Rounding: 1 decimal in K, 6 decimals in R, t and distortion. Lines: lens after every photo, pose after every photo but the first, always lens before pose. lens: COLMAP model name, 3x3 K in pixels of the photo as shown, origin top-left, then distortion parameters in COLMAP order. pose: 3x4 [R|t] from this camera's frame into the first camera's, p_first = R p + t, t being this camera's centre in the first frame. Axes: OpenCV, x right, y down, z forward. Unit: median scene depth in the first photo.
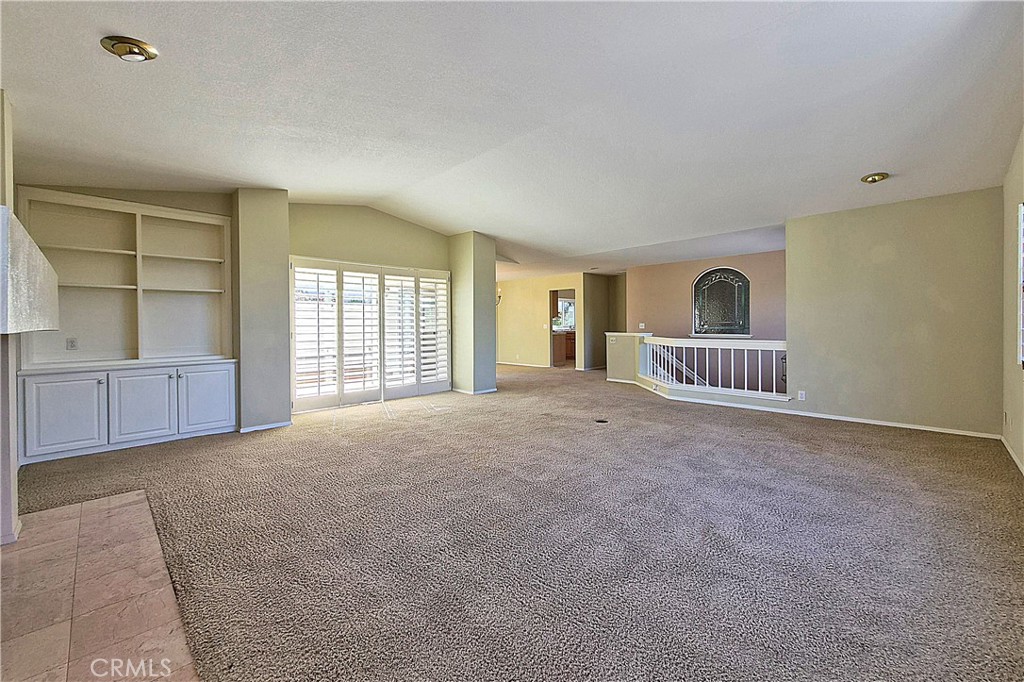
lens RADIAL K [[439.0, 0, 514.8], [0, 439.0, 327.6], [0, 0, 1]] dist [0.000543, -0.000001]
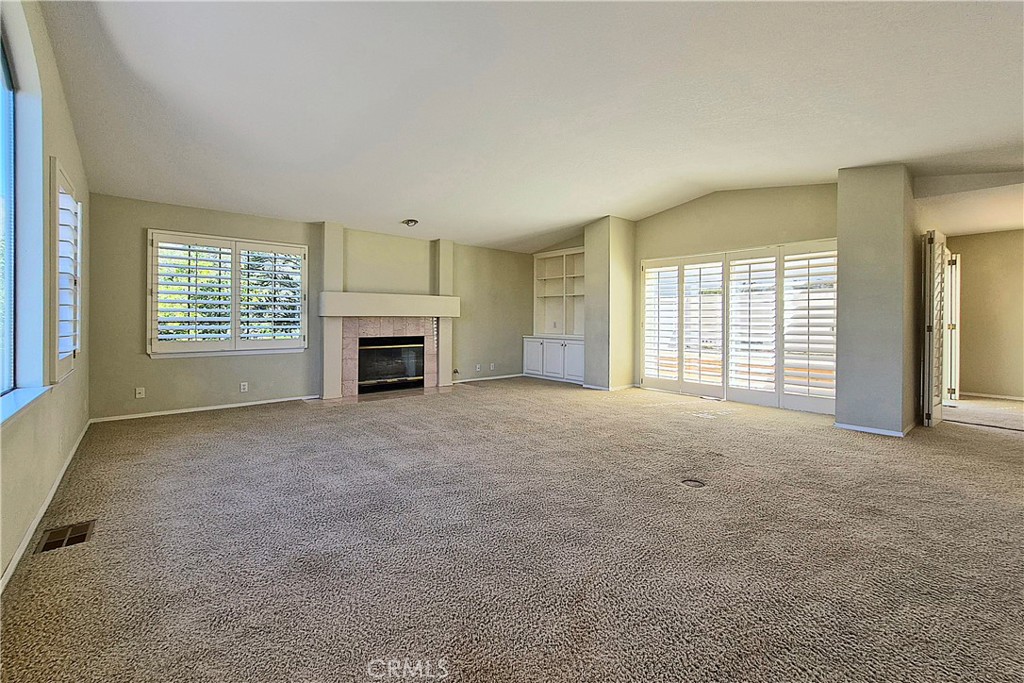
lens RADIAL K [[409.0, 0, 513.2], [0, 409.0, 317.4], [0, 0, 1]] dist [0.001404, 0.000082]
pose [[-0.097834, 0.005791, -0.995186, 0.618666], [-0.009689, 0.999930, 0.006771, -0.006276], [0.995156, 0.010305, -0.097771, 0.686931]]
